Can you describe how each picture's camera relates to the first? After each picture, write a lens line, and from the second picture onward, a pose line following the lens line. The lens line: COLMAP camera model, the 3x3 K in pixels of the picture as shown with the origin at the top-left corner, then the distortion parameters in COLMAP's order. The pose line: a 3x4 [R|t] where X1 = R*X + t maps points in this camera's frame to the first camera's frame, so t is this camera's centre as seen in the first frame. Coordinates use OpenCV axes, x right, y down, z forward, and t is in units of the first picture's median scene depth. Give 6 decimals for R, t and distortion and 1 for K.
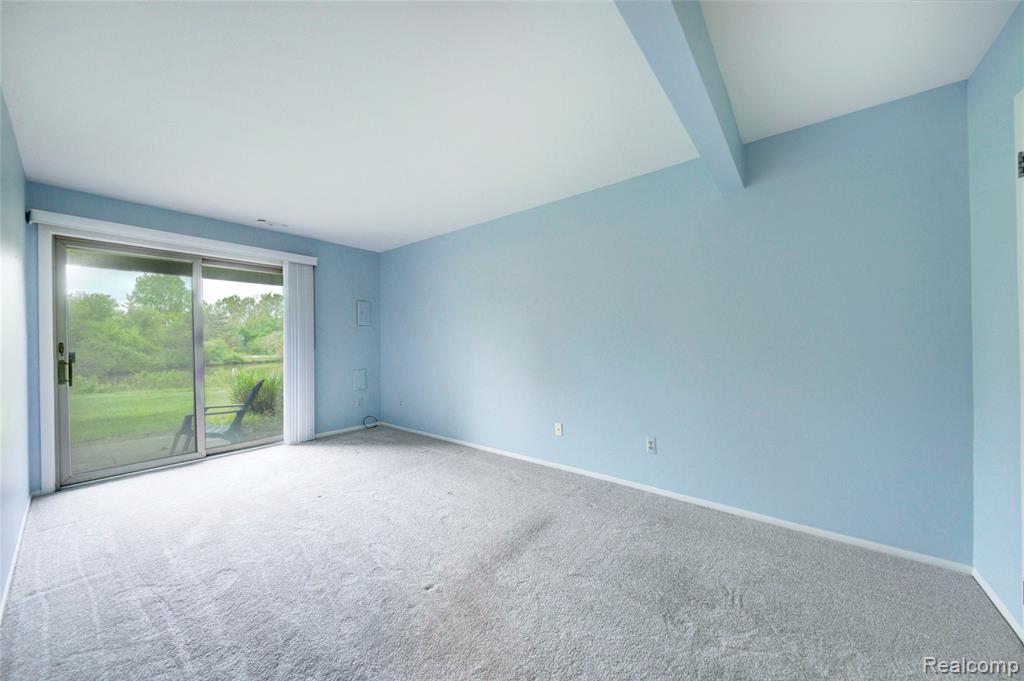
lens RADIAL K [[354.4, 0, 521.0], [0, 354.4, 344.1], [0, 0, 1]] dist [-0.001556, -0.000286]
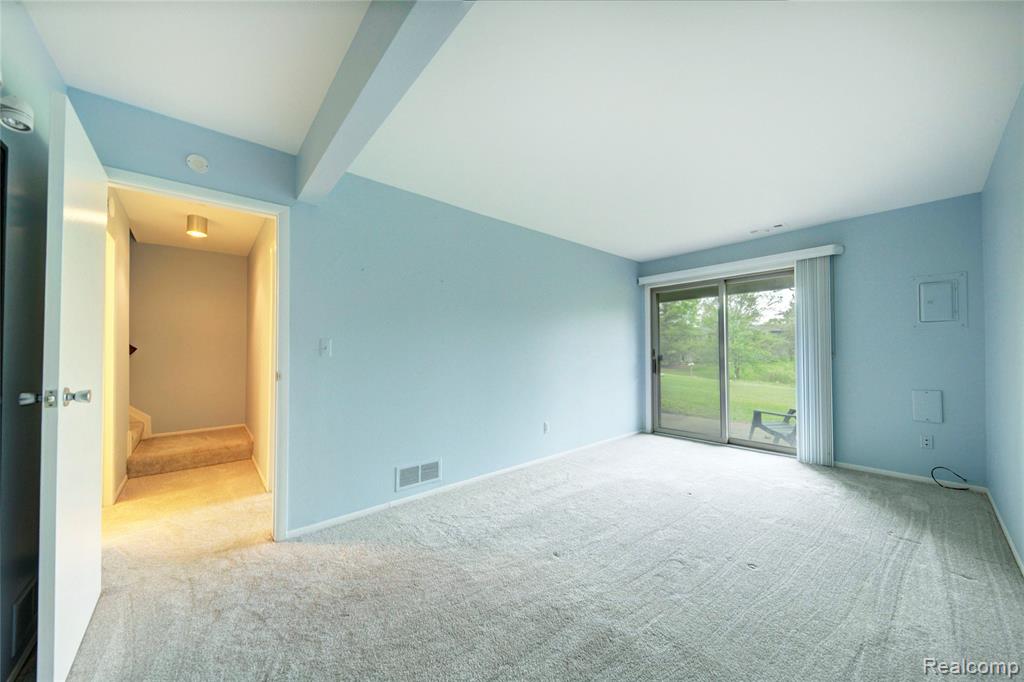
lens RADIAL K [[354.4, 0, 504.0], [0, 354.4, 348.7], [0, 0, 1]] dist [-0.001556, -0.000286]
pose [[-0.206167, -0.000951, -0.978516, 0.450145], [-0.001877, 0.999998, -0.000576, -0.003469], [0.978515, 0.001718, -0.206169, 0.510765]]
